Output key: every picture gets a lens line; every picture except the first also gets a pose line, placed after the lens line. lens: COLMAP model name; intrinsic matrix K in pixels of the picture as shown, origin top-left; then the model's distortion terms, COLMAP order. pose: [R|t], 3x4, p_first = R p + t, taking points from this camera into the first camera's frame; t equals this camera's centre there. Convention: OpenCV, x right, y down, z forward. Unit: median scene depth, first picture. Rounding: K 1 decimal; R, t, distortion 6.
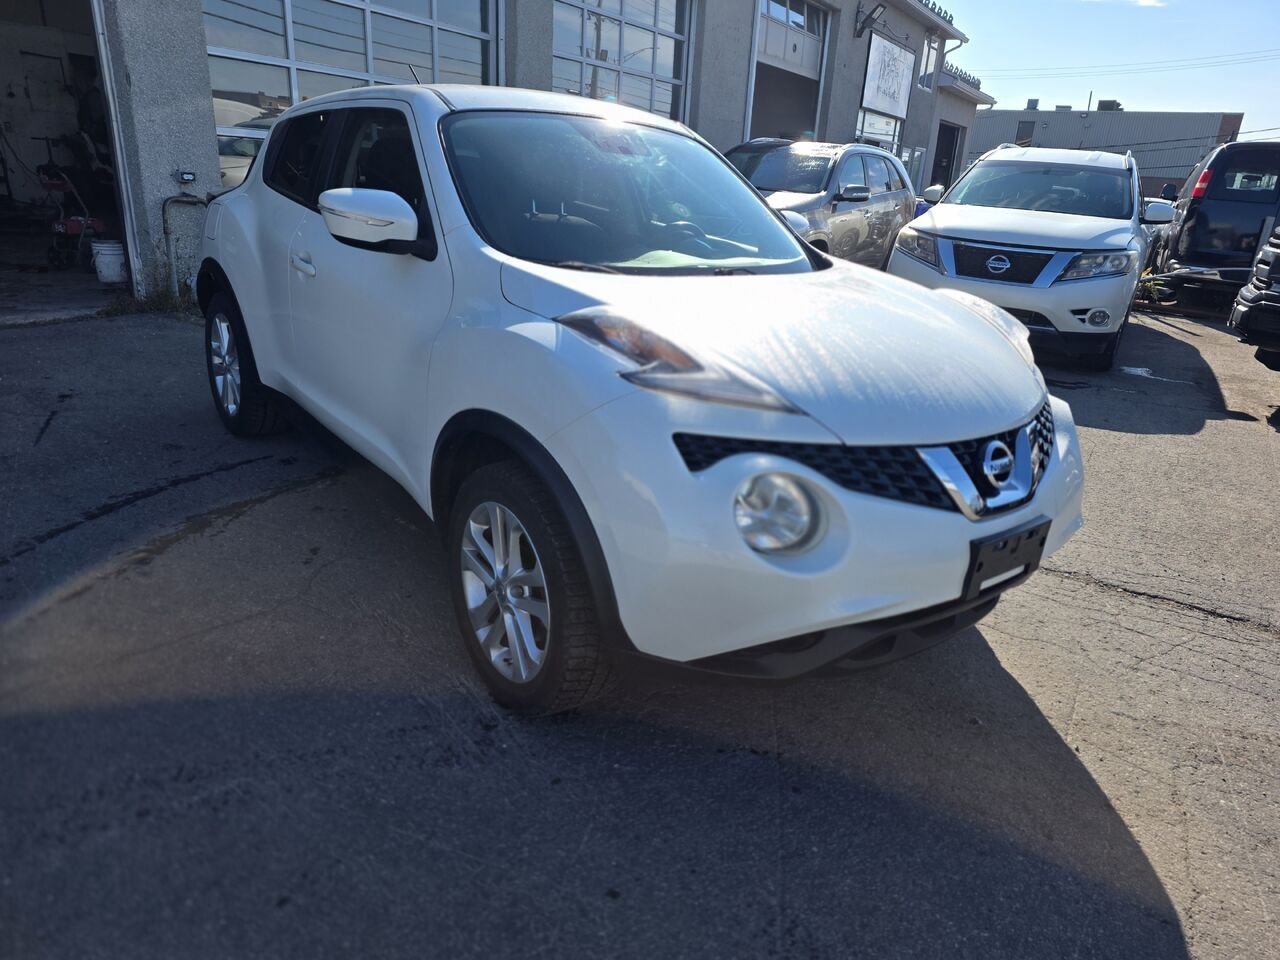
lens RADIAL K [[858.1, 0, 646.2], [0, 858.1, 486.7], [0, 0, 1]] dist [0.054715, -0.032306]
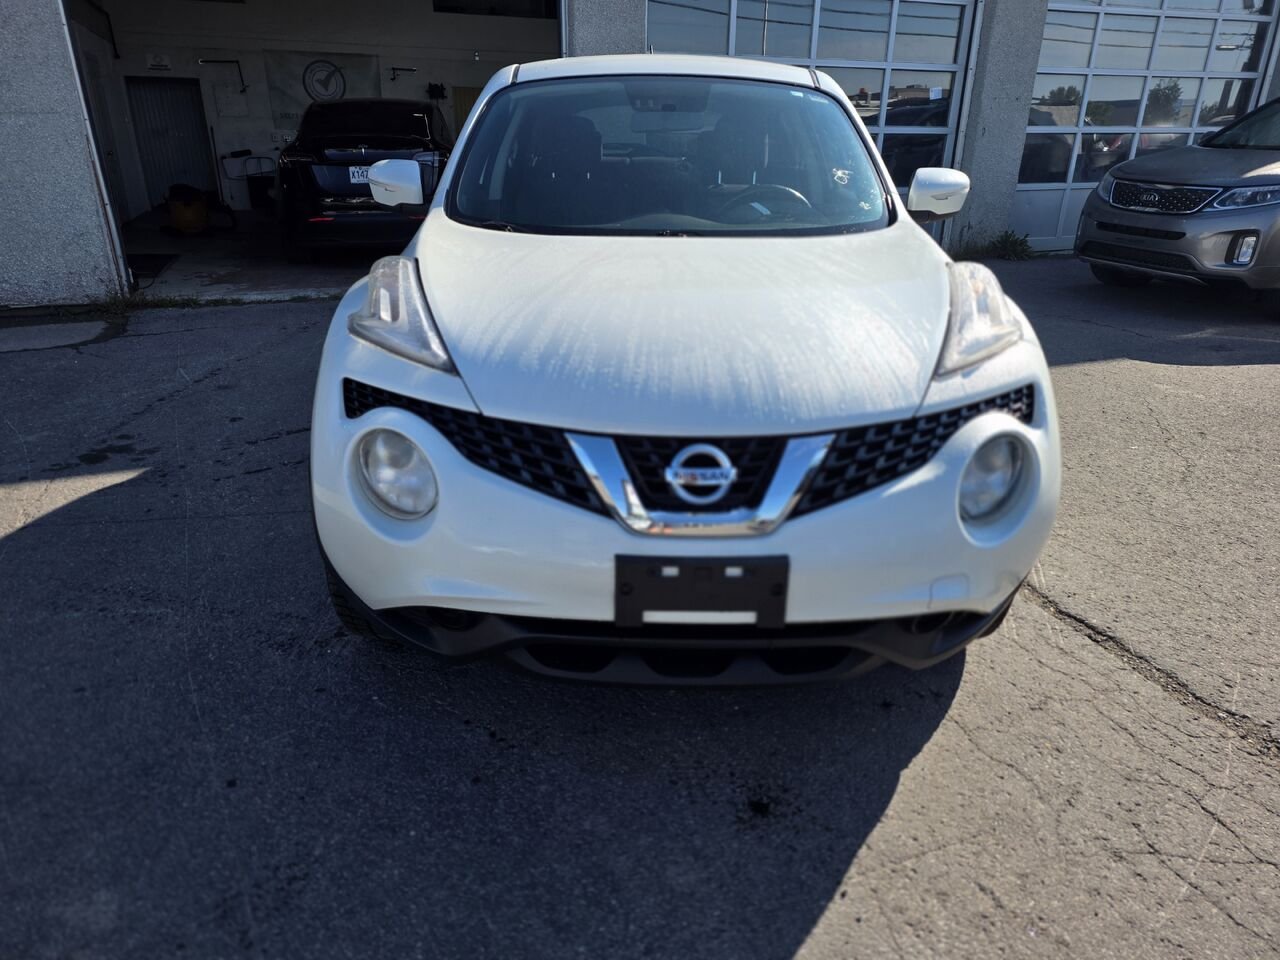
lens RADIAL K [[858.1, 0, 631.3], [0, 858.1, 493.6], [0, 0, 1]] dist [0.054715, -0.032306]
pose [[0.788248, 0.181833, -0.587880, 0.748776], [-0.173312, 0.982273, 0.071437, -0.048860], [0.590448, 0.045577, 0.805788, 0.305943]]
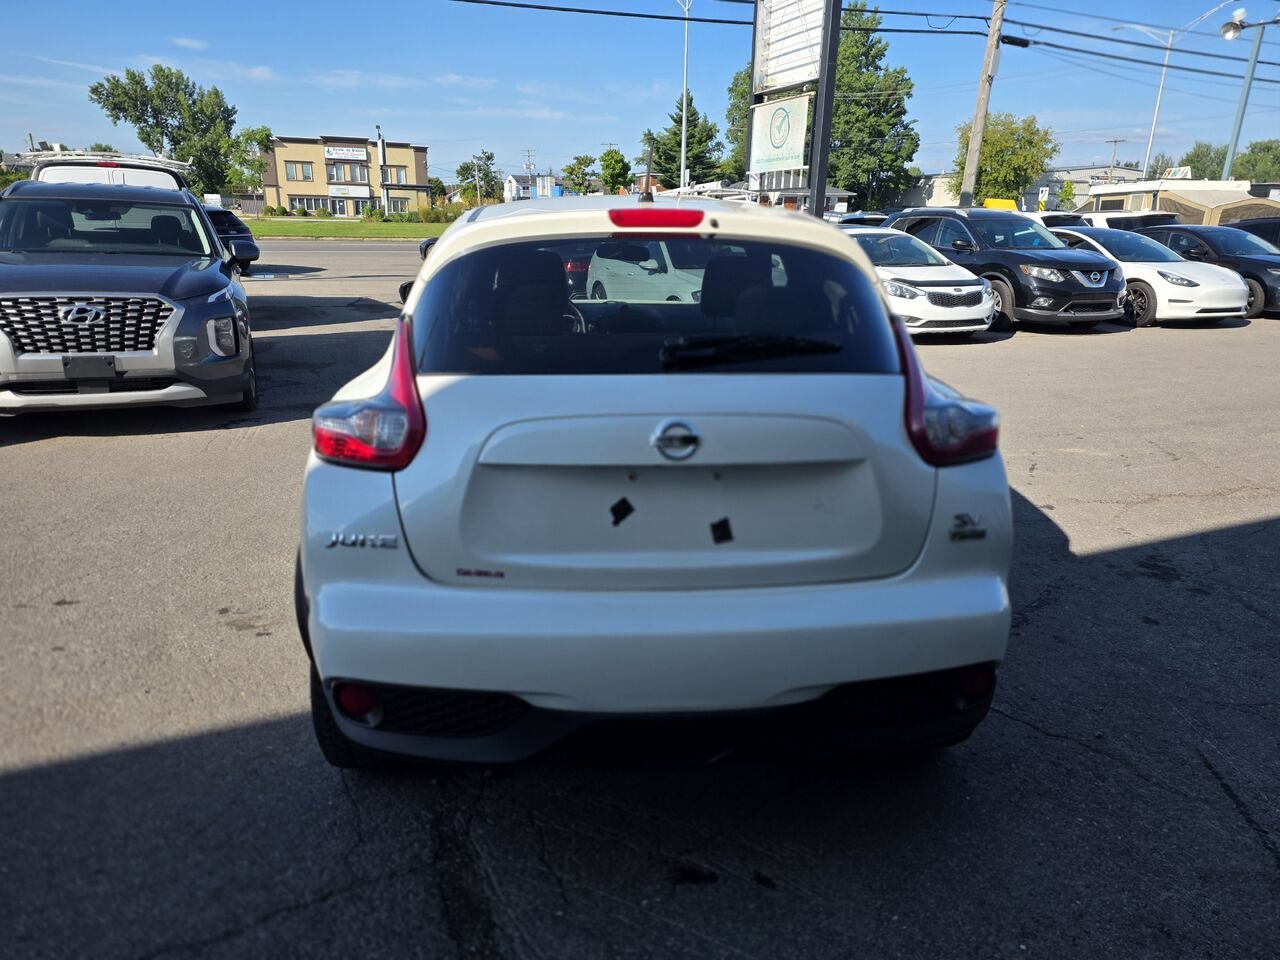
lens RADIAL K [[858.1, 0, 641.5], [0, 858.1, 467.1], [0, 0, 1]] dist [0.054715, -0.032306]
pose [[-0.818037, -0.233879, 0.525467, -1.123748], [0.134711, 0.810274, 0.570358, -1.147872], [-0.559167, 0.537361, -0.631328, 2.670421]]
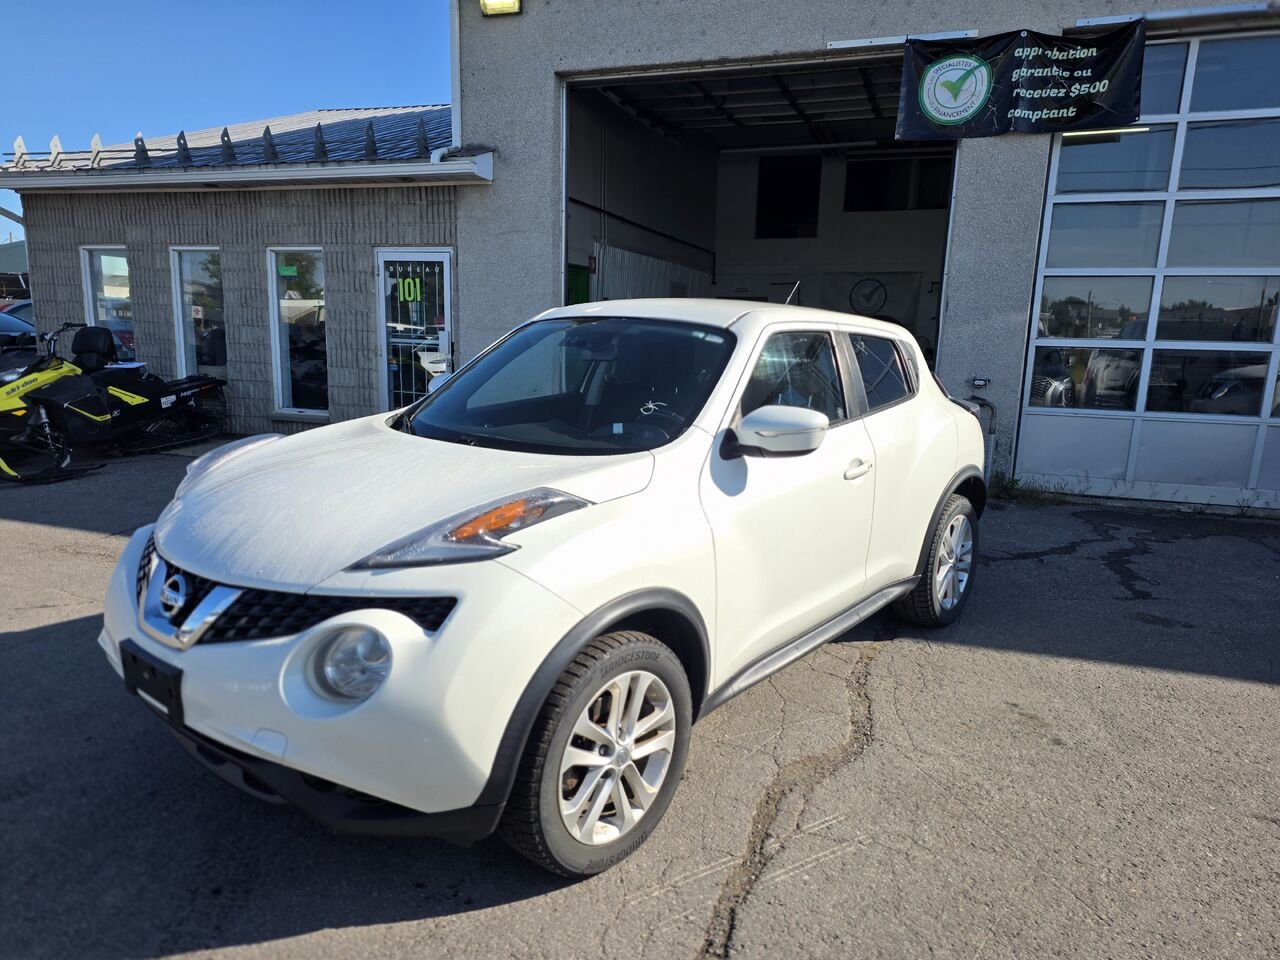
lens RADIAL K [[858.1, 0, 628.0], [0, 858.1, 490.7], [0, 0, 1]] dist [0.054715, -0.032306]
pose [[0.193979, 0.128853, -0.972507, 1.446340], [-0.349619, 0.935324, 0.054191, -0.379538], [0.916591, 0.329495, 0.226482, 1.131453]]
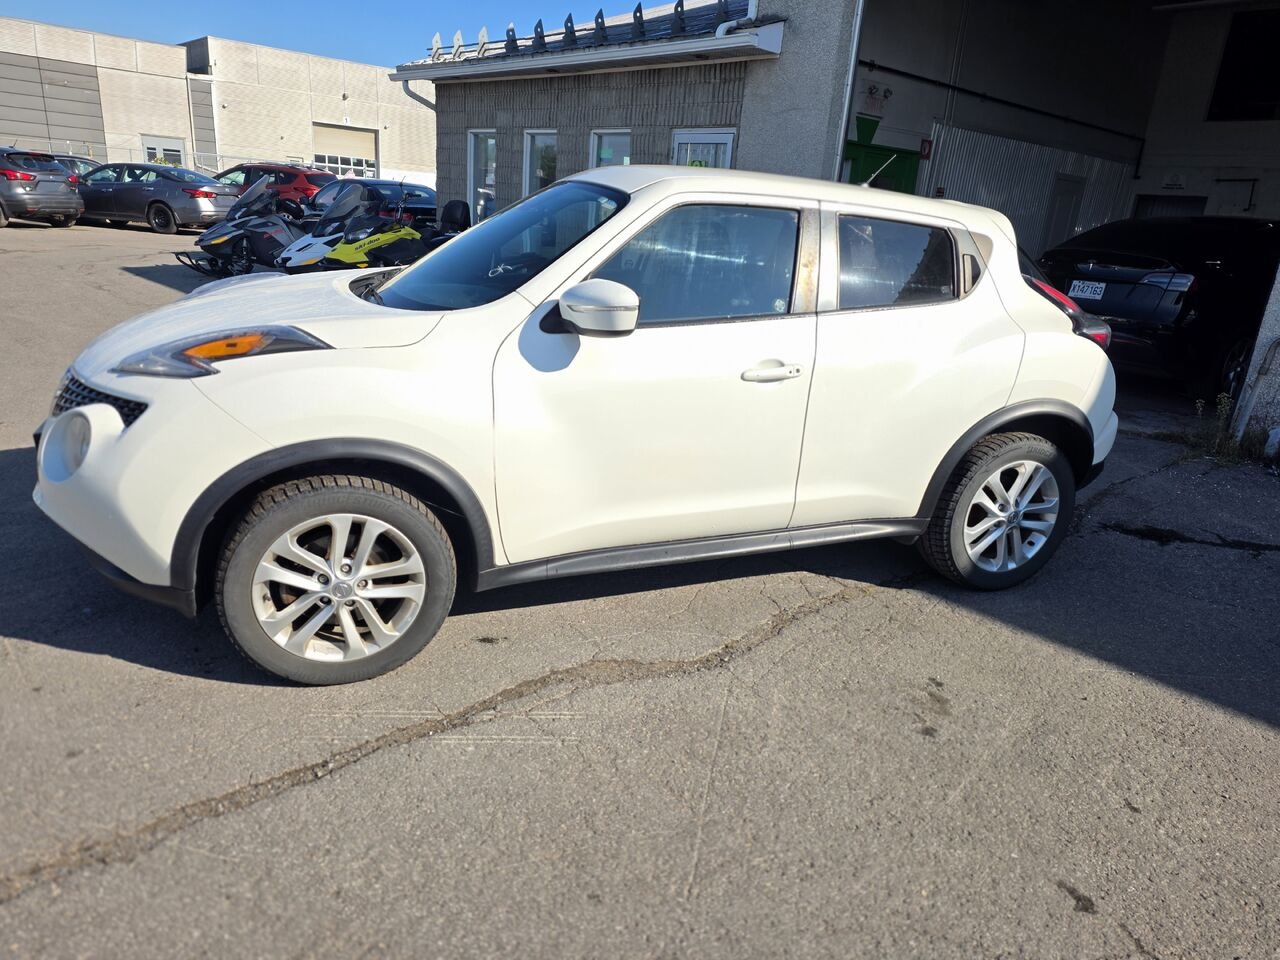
lens RADIAL K [[858.1, 0, 639.4], [0, 858.1, 480.8], [0, 0, 1]] dist [0.054715, -0.032306]
pose [[-0.292402, 0.215290, -0.931746, 1.371130], [-0.411870, 0.850978, 0.325882, -0.671778], [0.863055, 0.479047, -0.160156, 1.935089]]
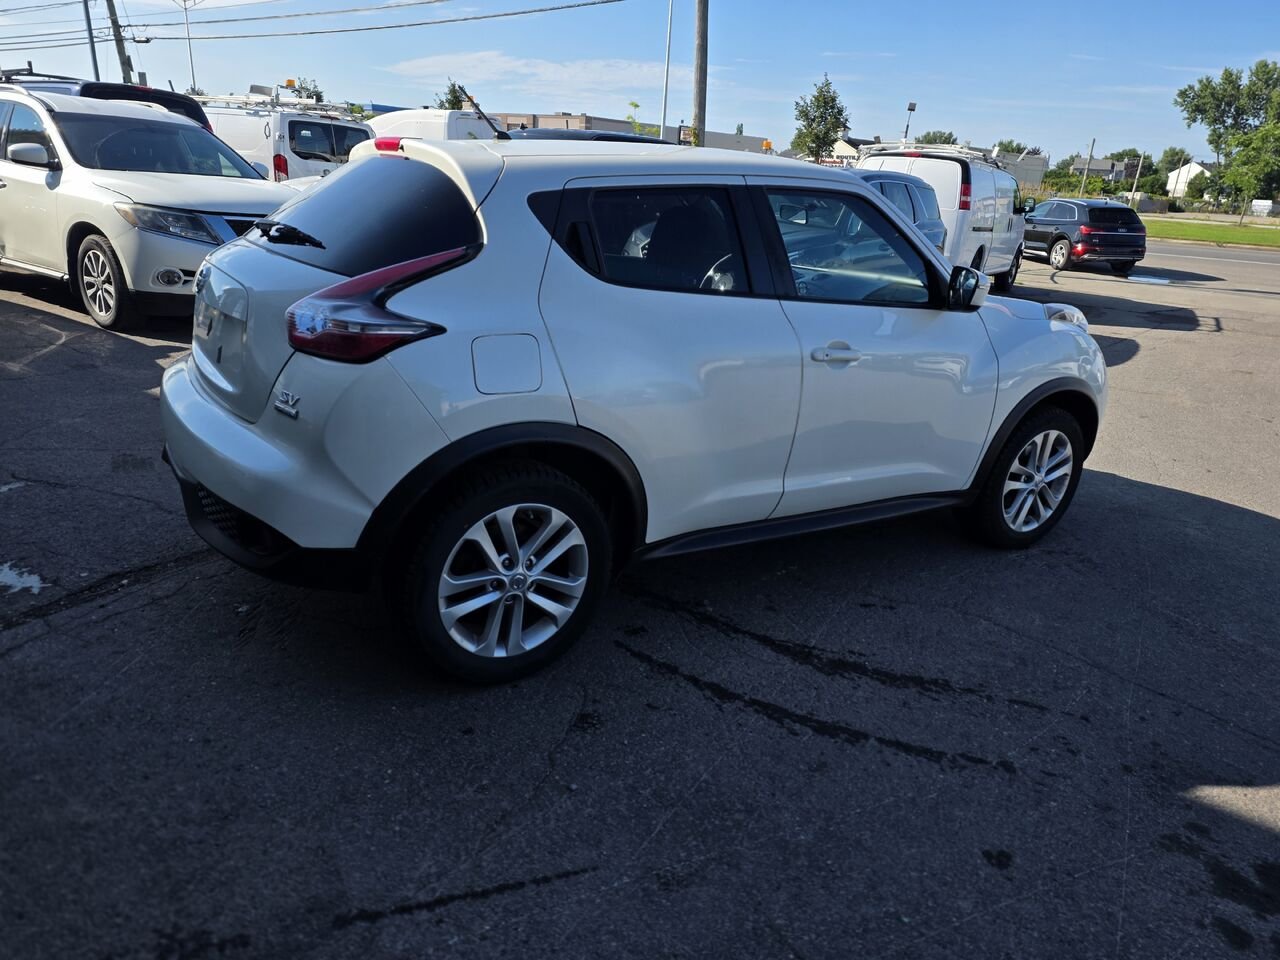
lens RADIAL K [[858.1, 0, 640.0], [0, 858.1, 476.7], [0, 0, 1]] dist [0.054715, -0.032306]
pose [[0.095600, -0.384301, 0.918245, -1.846274], [0.288555, 0.893560, 0.343928, -0.715598], [-0.952679, 0.232085, 0.196316, 1.421641]]
